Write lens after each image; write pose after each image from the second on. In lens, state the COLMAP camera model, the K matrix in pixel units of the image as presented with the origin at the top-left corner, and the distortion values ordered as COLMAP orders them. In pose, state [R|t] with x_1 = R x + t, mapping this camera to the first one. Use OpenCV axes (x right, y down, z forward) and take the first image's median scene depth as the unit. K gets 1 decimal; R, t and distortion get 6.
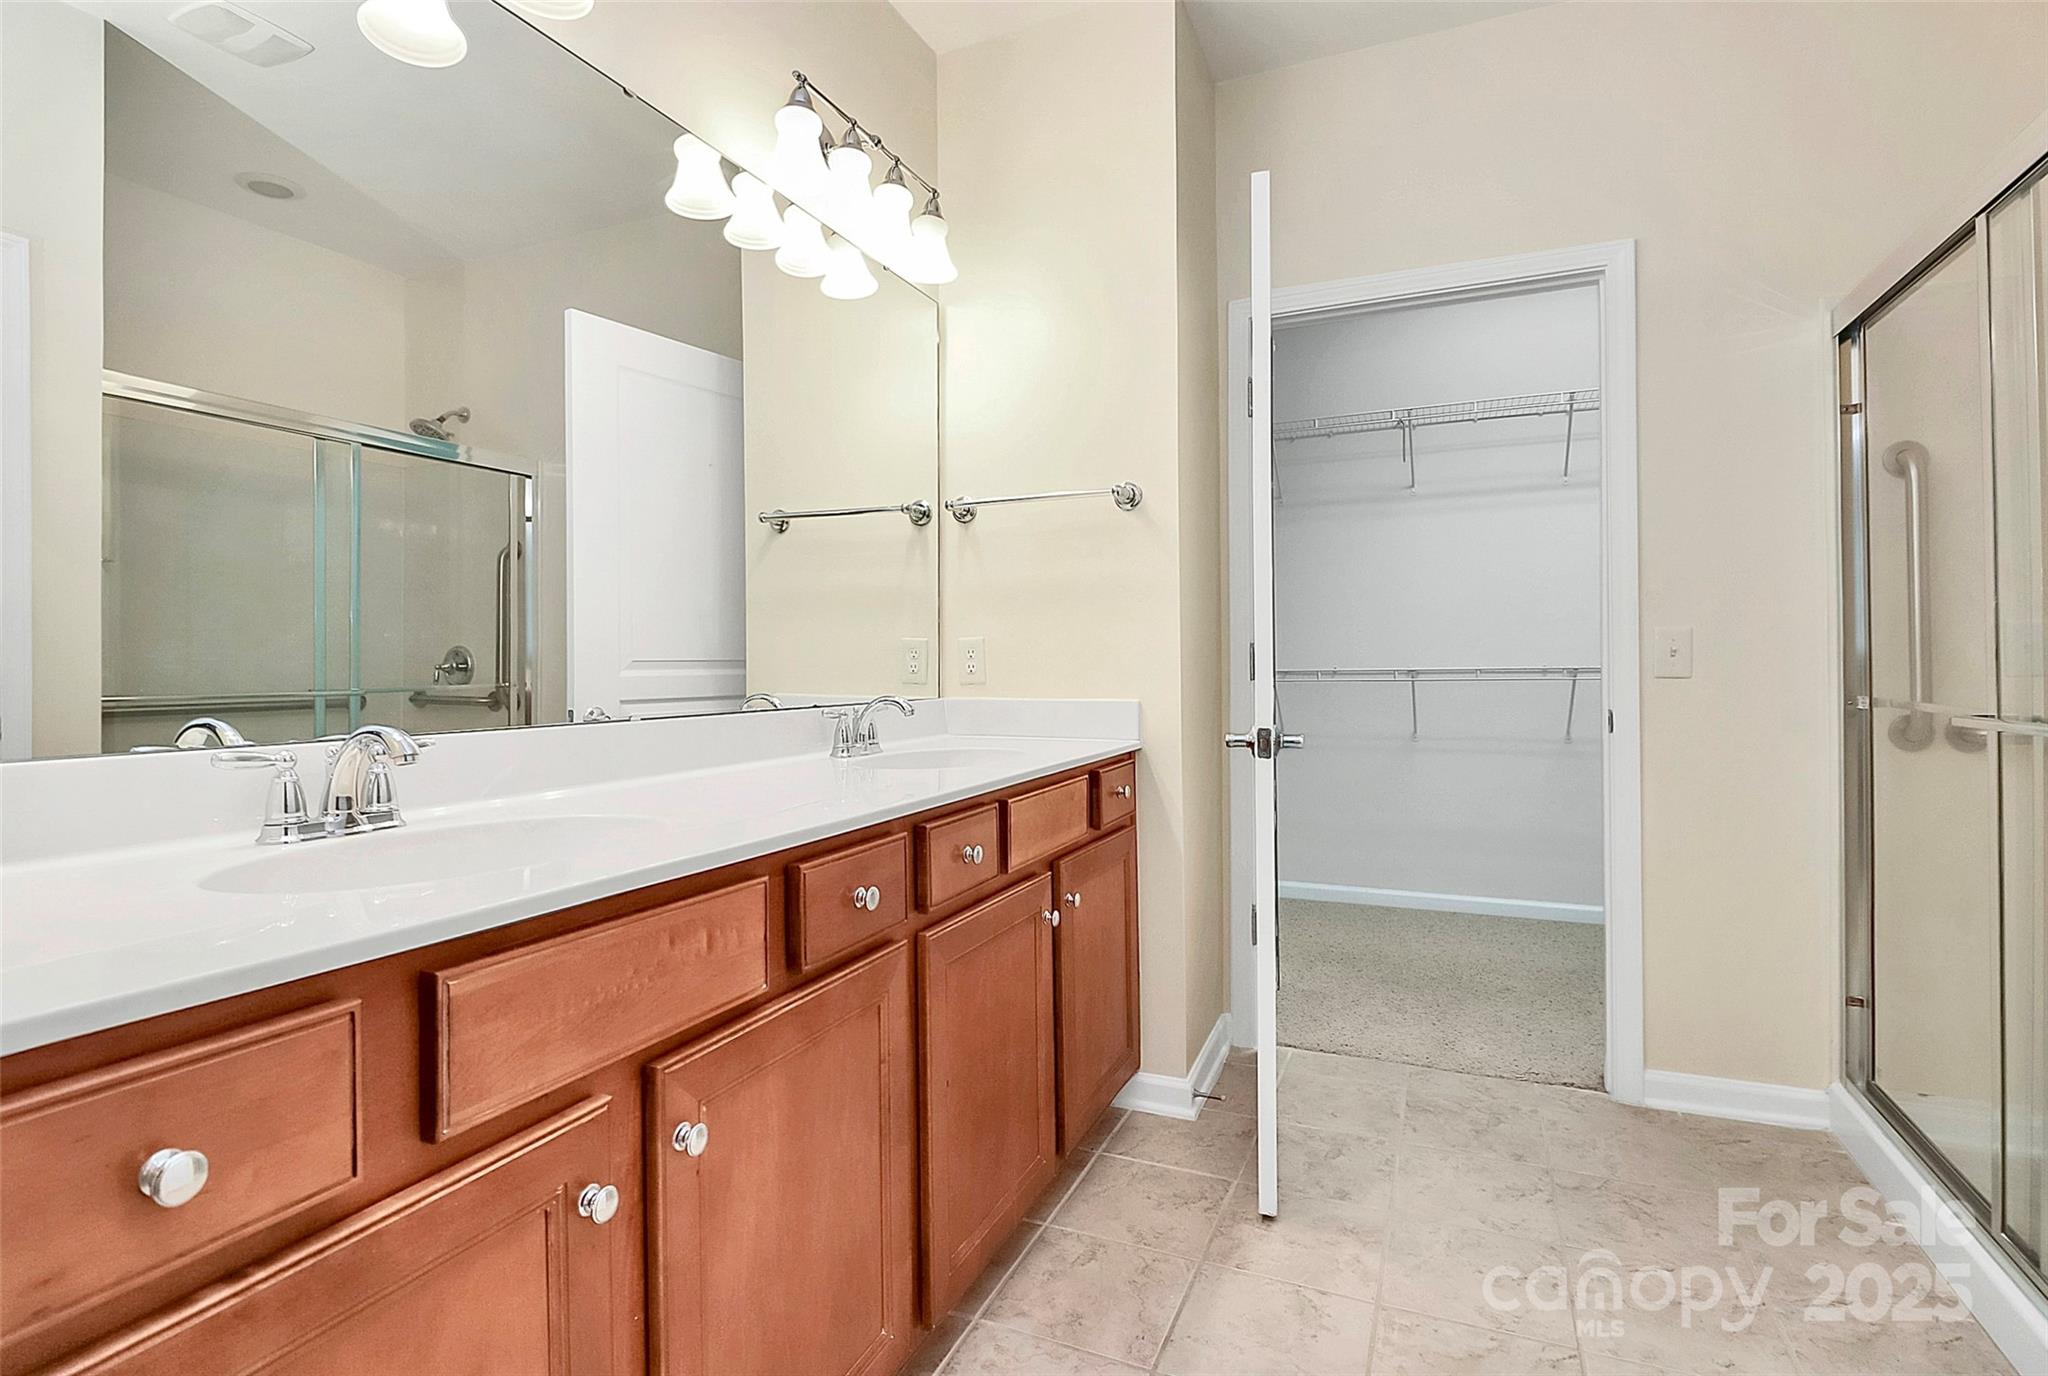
lens RADIAL K [[965.5, 0, 1025.1], [0, 965.5, 664.4], [0, 0, 1]] dist [0.000106, -0.000017]
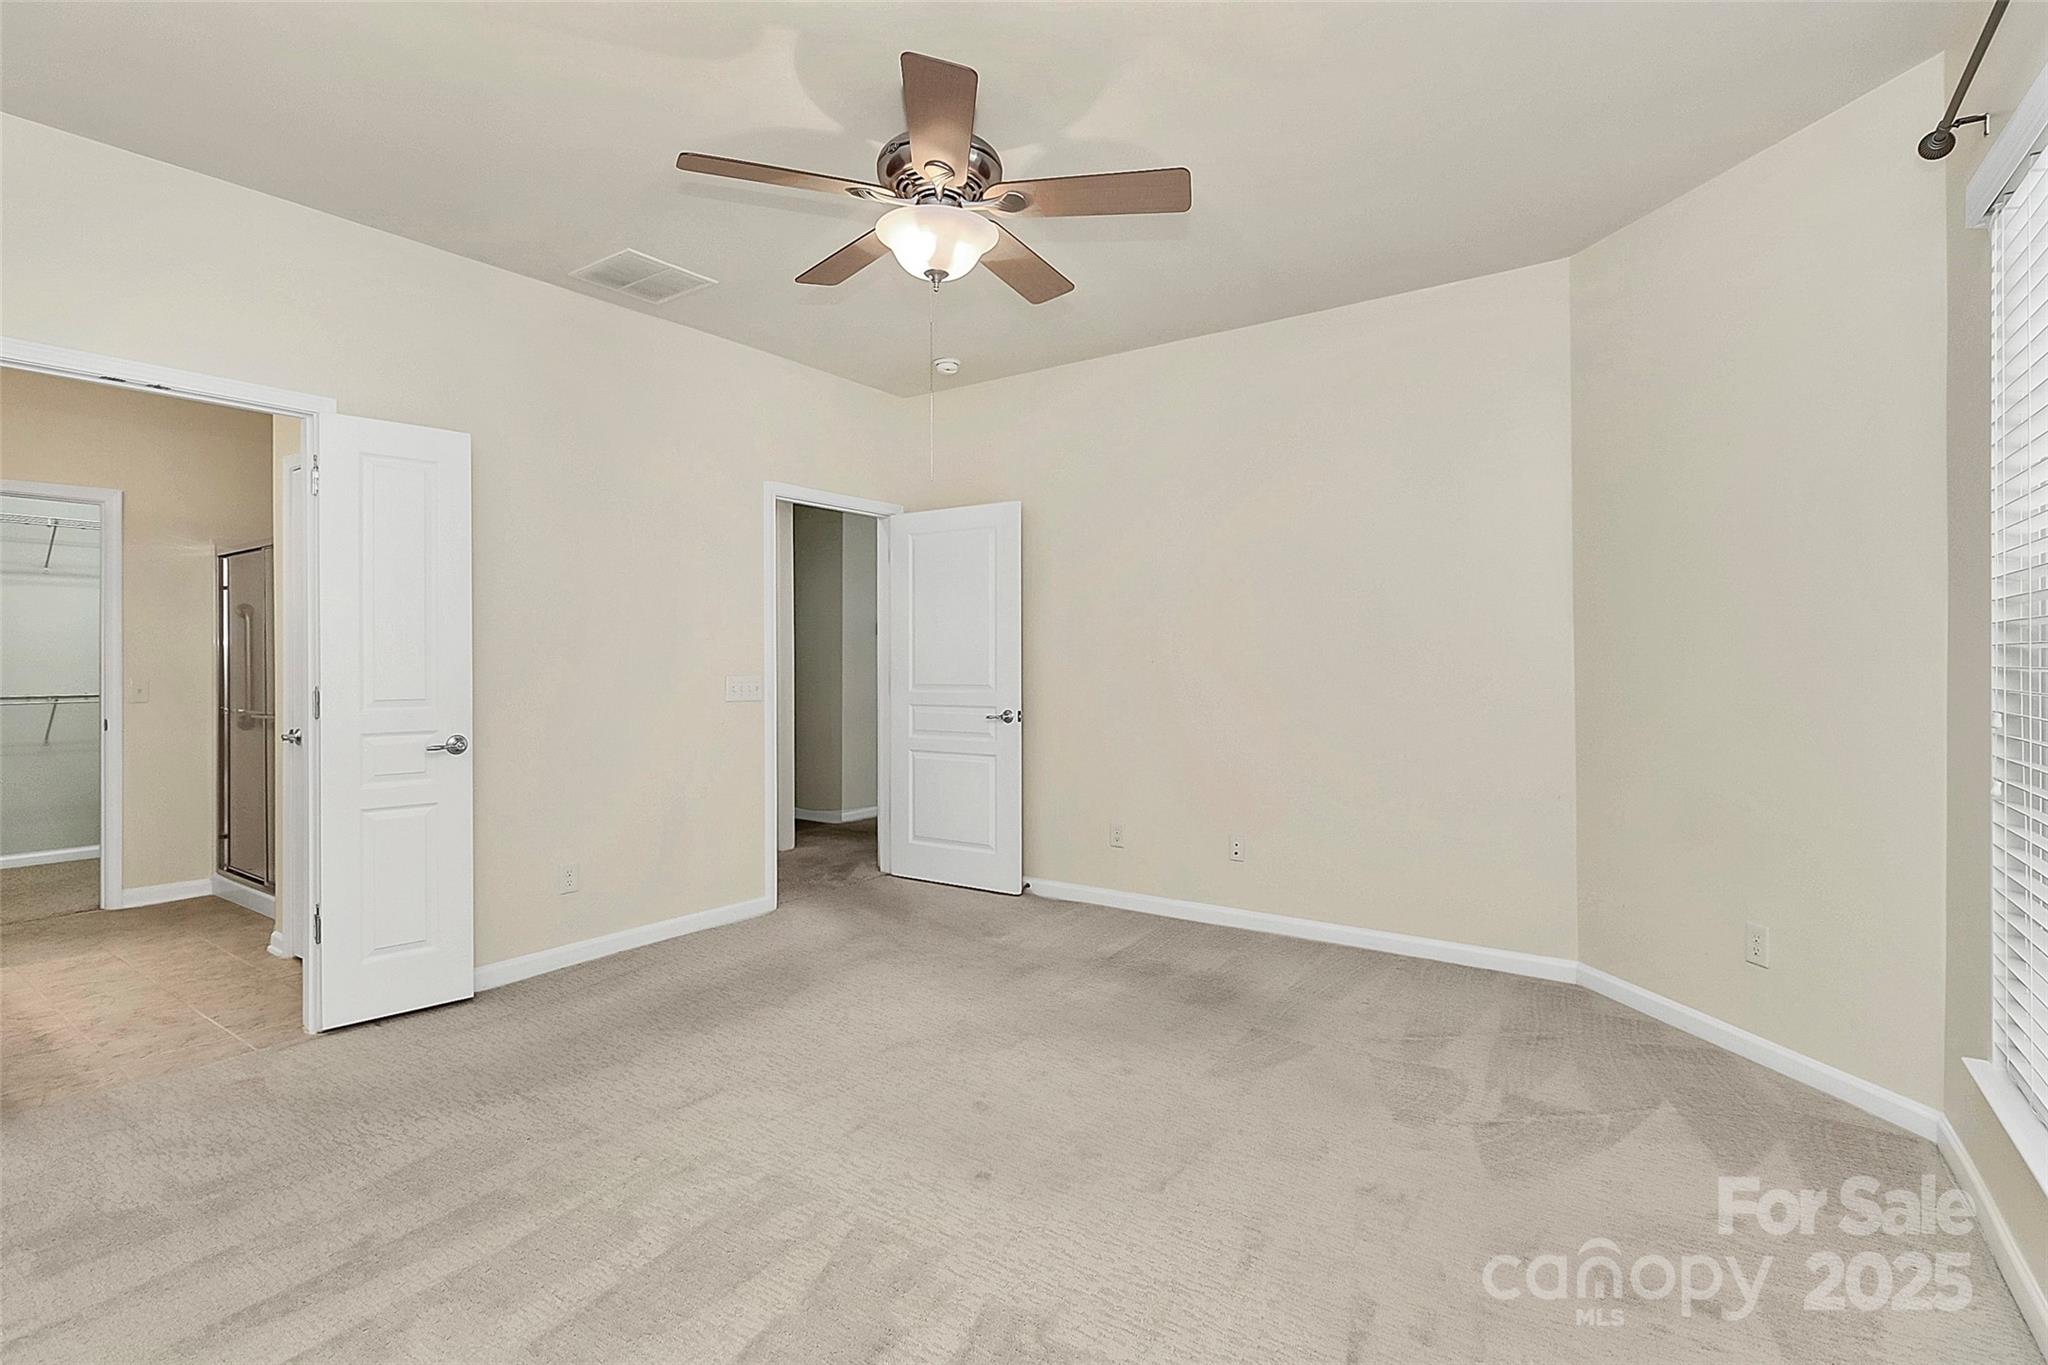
lens RADIAL K [[984.6, 0, 1017.0], [0, 984.6, 671.6], [0, 0, 1]] dist [0.000639, -0.000351]
pose [[0.208294, 0.005954, 0.978048, -1.054959], [-0.000492, 0.999982, -0.005983, -0.041277], [-0.978066, 0.000765, 0.208293, -1.347924]]
